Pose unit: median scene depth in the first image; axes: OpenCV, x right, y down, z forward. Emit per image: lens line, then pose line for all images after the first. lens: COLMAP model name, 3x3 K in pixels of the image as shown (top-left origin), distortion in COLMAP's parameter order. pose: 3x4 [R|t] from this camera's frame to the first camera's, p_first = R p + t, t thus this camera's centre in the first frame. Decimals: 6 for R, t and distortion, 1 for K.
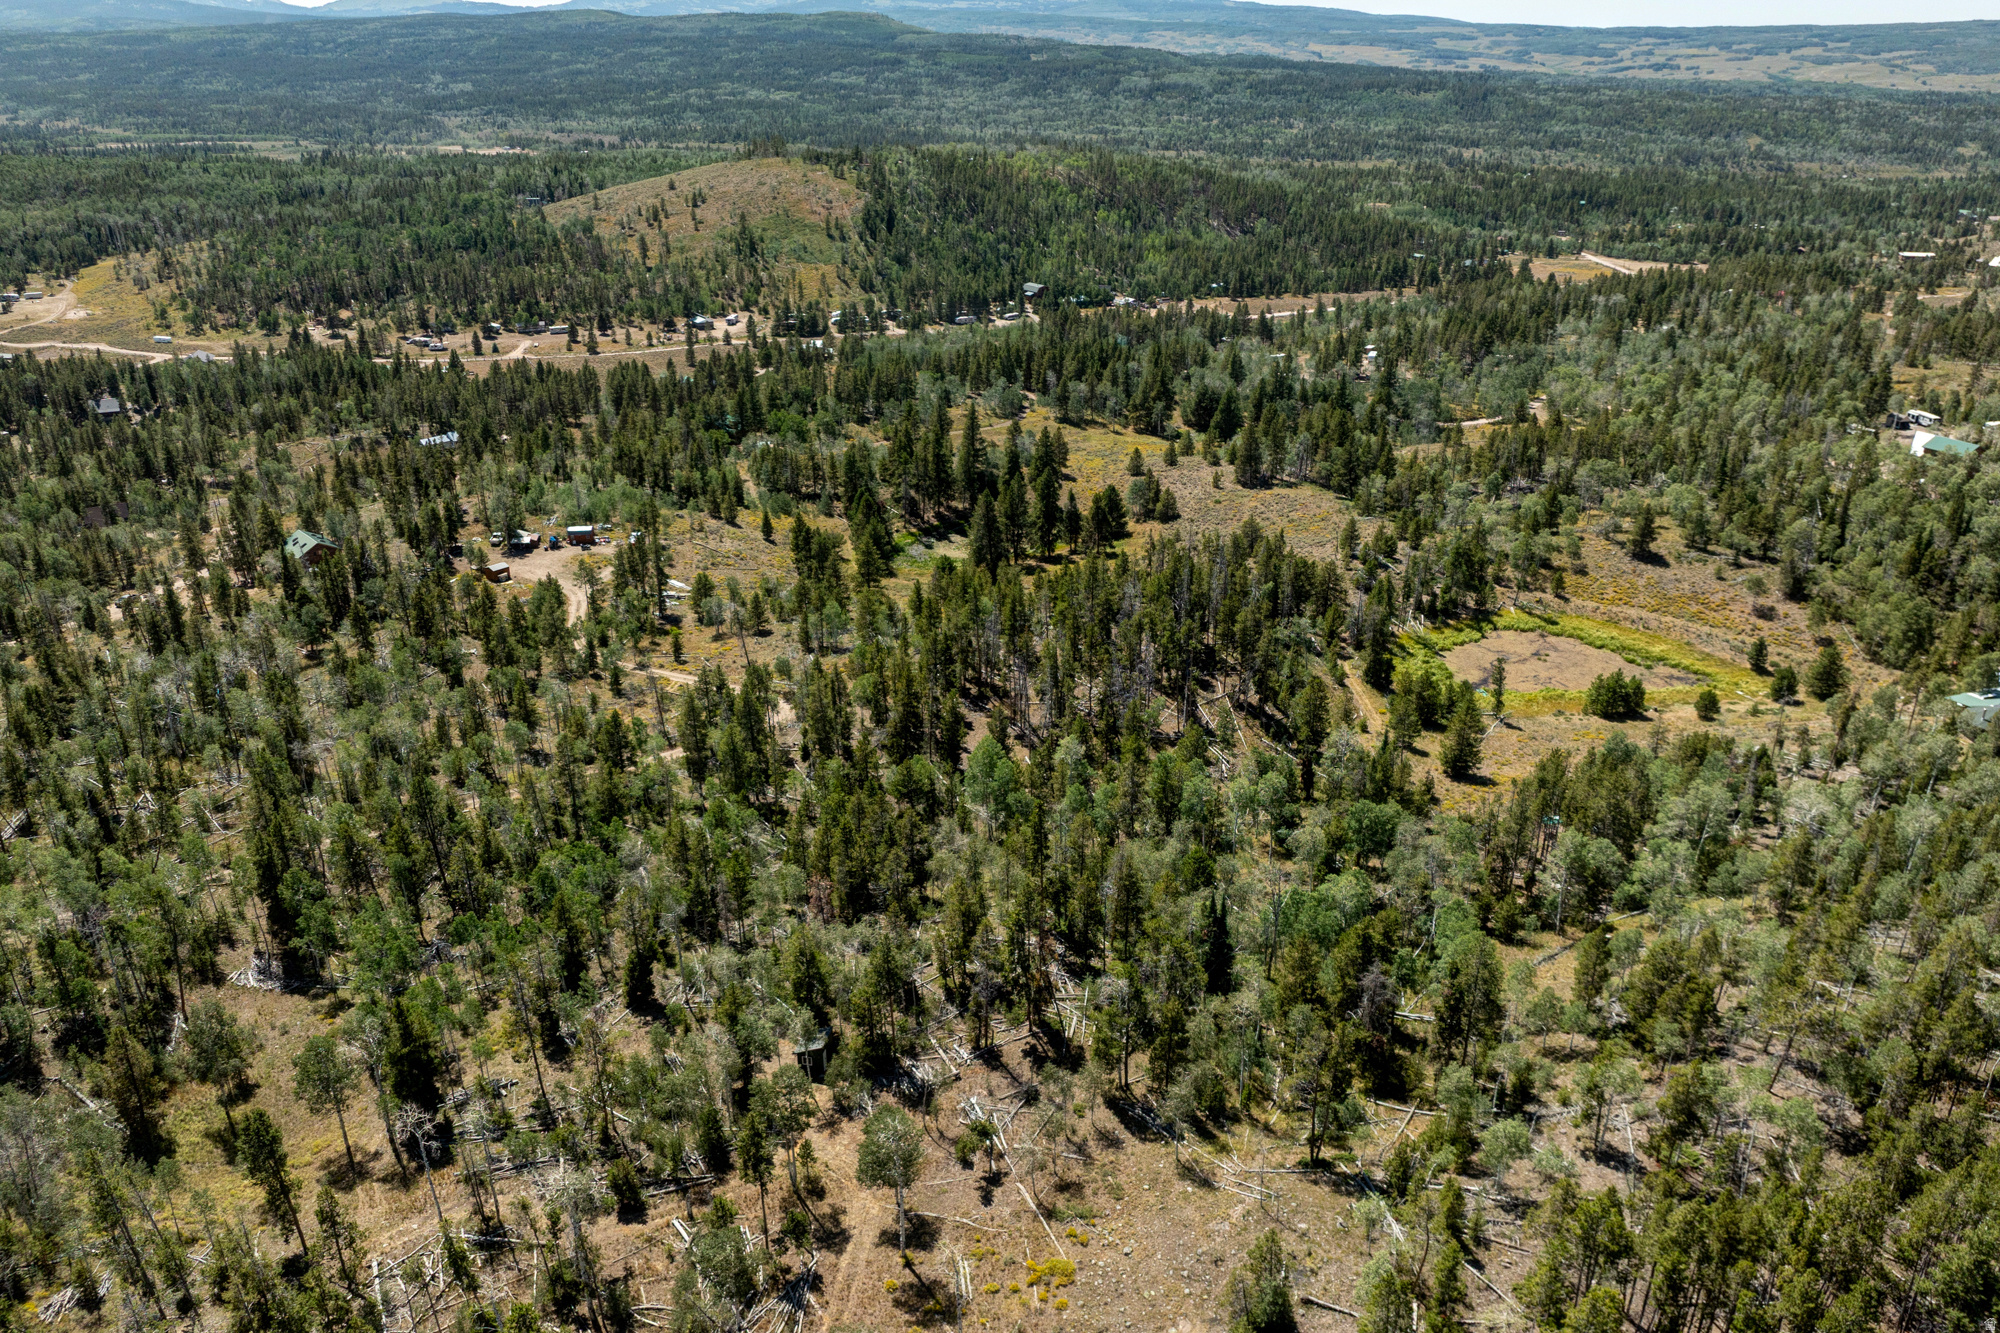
lens RADIAL K [[1428.4, 0, 1000.0], [0, 1428.4, 666.5], [0, 0, 1]] dist [-0.044116, 0.017000]
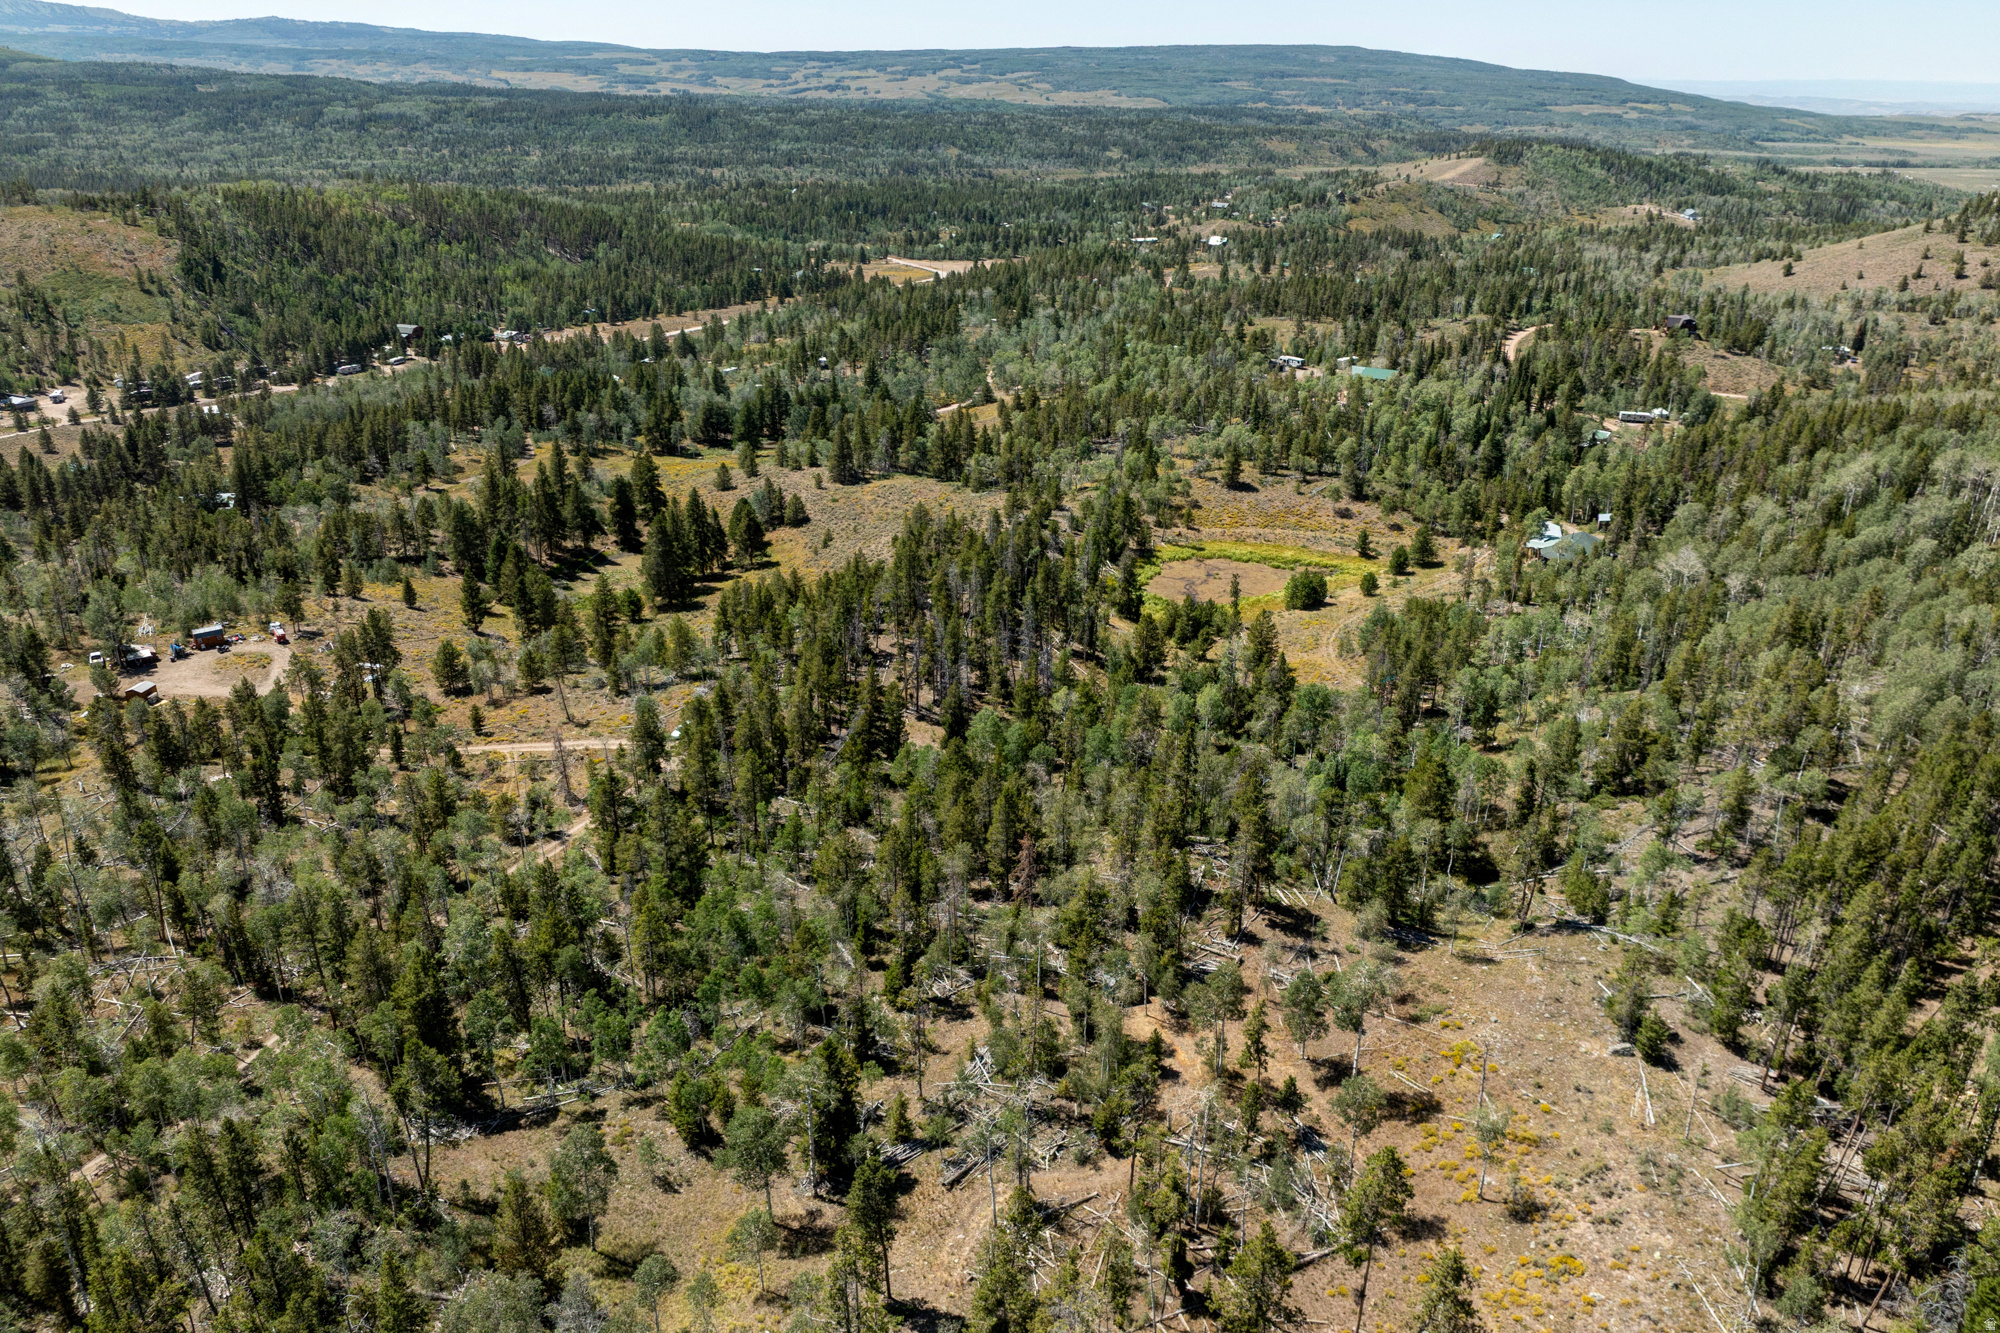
lens RADIAL K [[1428.4, 0, 1000.0], [0, 1428.4, 666.5], [0, 0, 1]] dist [-0.044116, 0.017000]
pose [[0.857182, -0.193326, 0.477351, -0.128108], [0.200714, 0.978986, 0.036063, -0.004351], [-0.474292, 0.064898, 0.877972, 0.012676]]
